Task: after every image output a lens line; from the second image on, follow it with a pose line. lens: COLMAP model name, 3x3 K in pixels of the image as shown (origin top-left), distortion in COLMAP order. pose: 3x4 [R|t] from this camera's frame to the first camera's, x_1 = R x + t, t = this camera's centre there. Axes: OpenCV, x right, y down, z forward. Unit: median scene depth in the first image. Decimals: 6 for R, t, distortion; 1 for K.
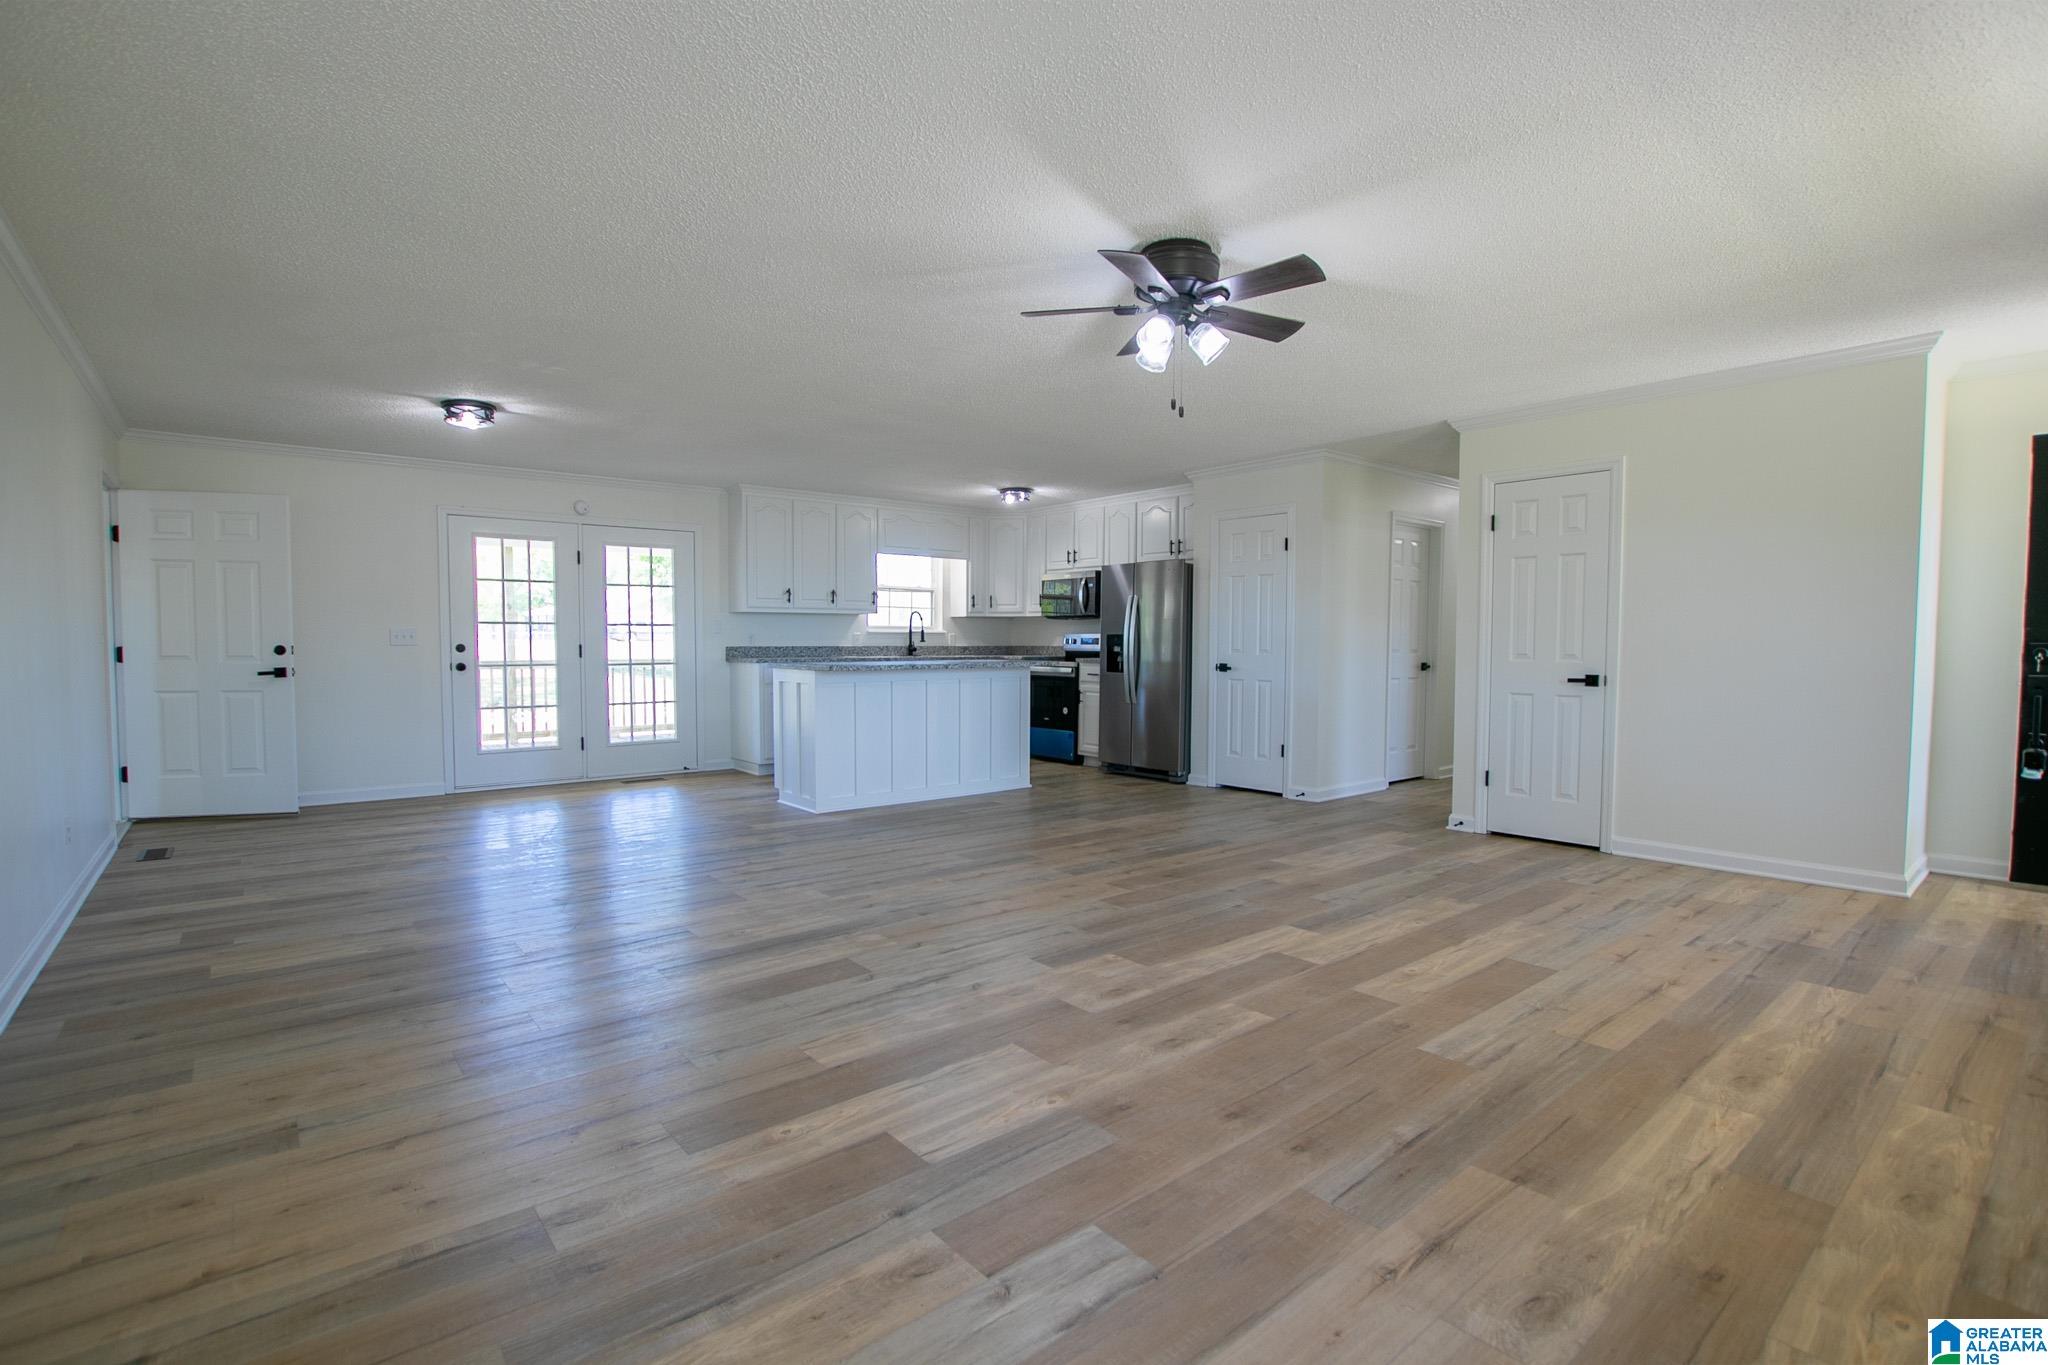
lens RADIAL K [[950.6, 0, 1012.0], [0, 950.6, 683.3], [0, 0, 1]] dist [-0.032506, 0.005033]
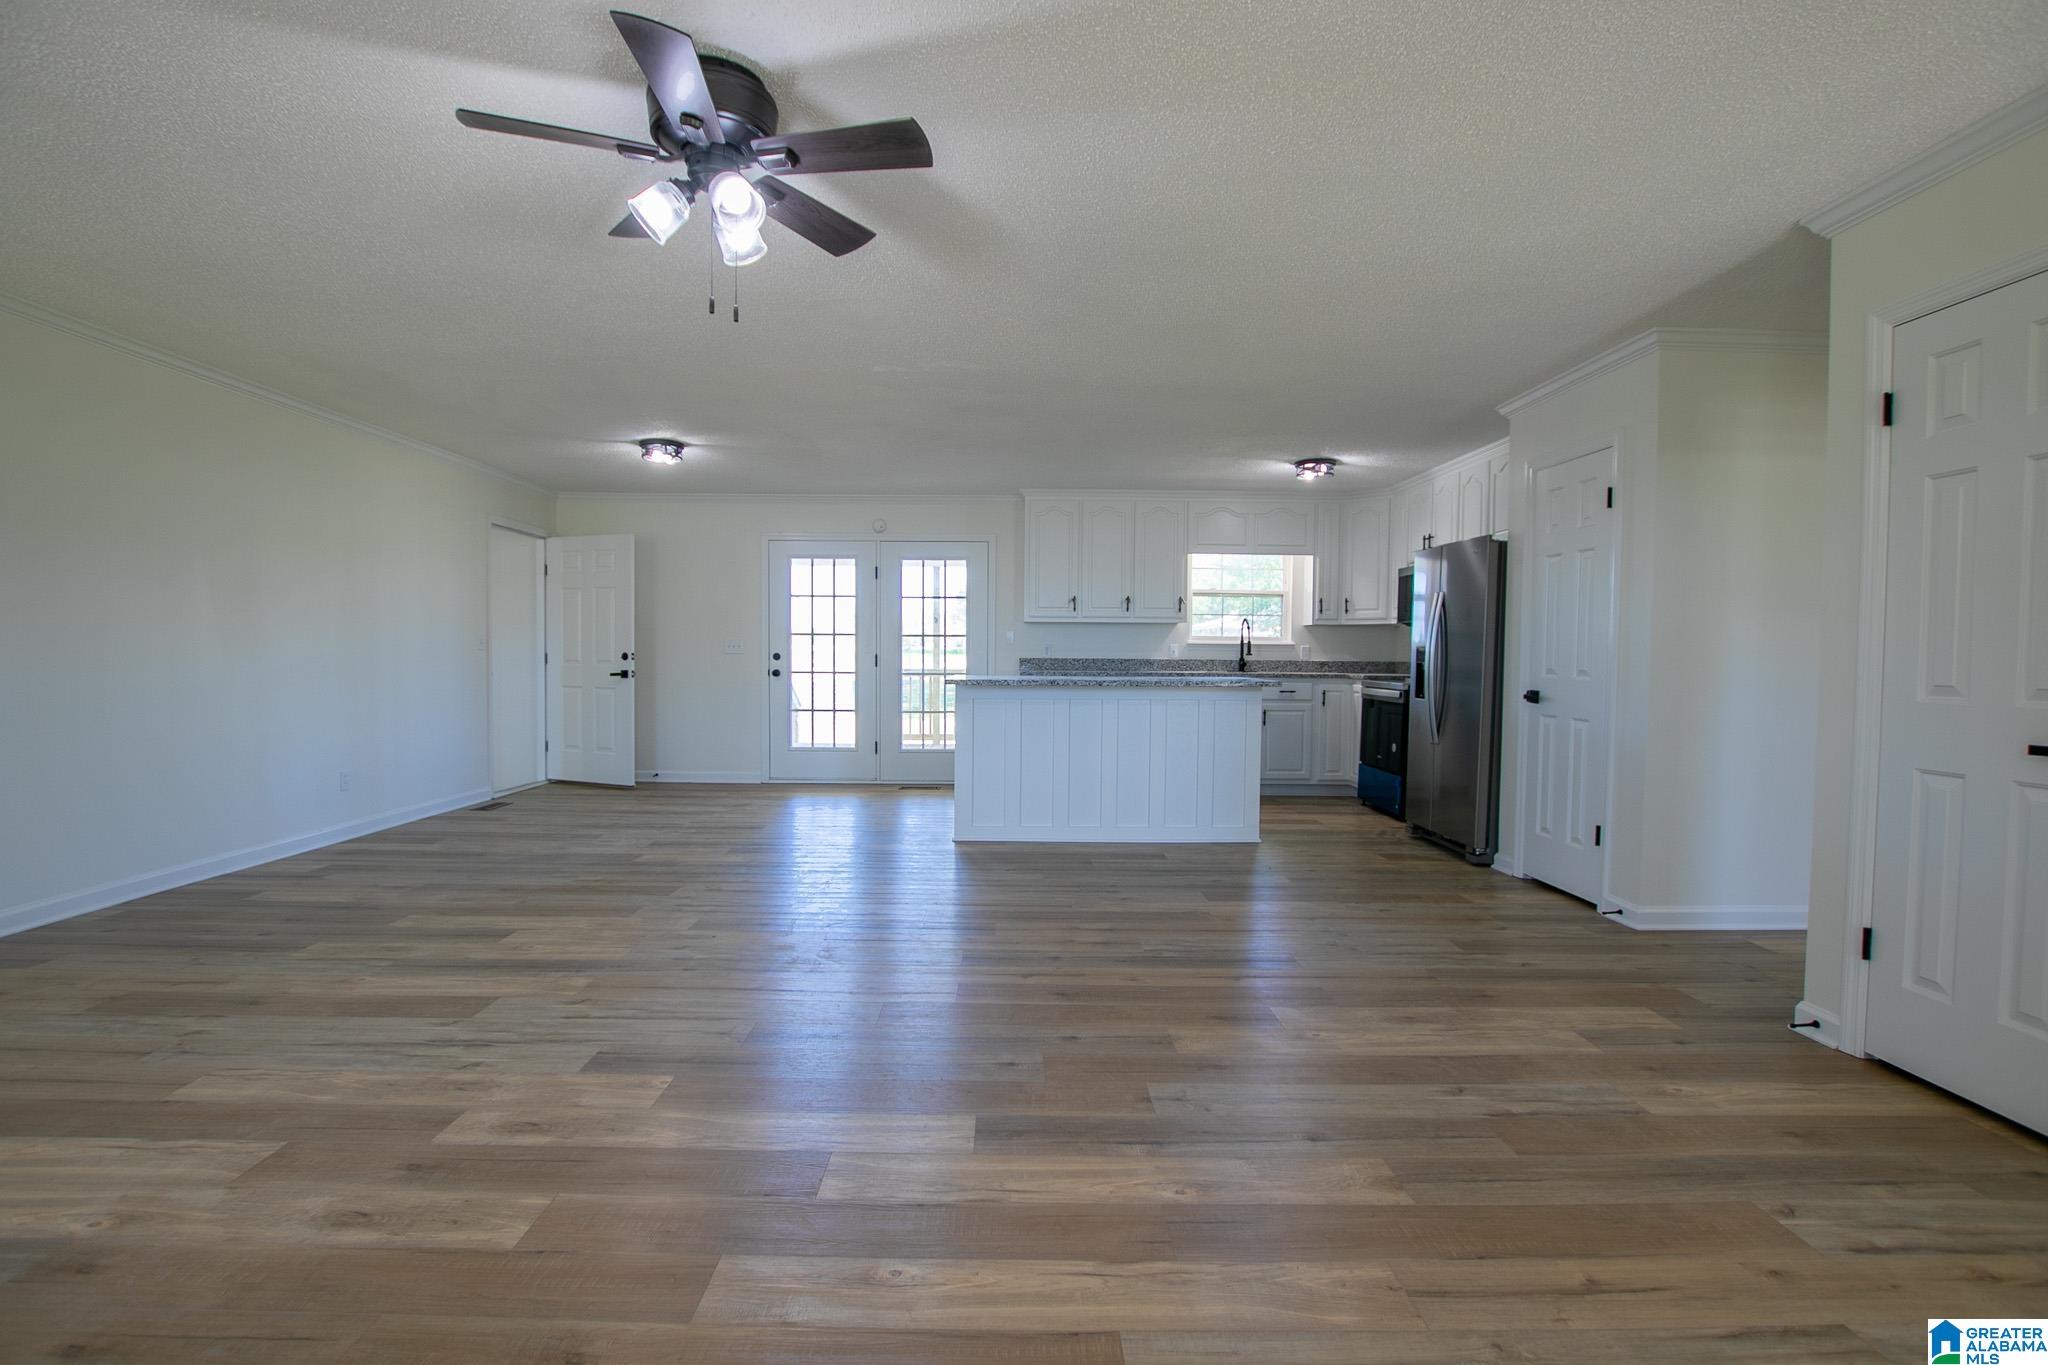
lens RADIAL K [[950.6, 0, 1012.0], [0, 950.6, 683.3], [0, 0, 1]] dist [-0.032506, 0.005033]
pose [[0.778231, 0.025698, -0.627451, 0.348261], [-0.035100, 0.999380, -0.002605, -0.011563], [0.626996, 0.024051, 0.778651, 0.272248]]
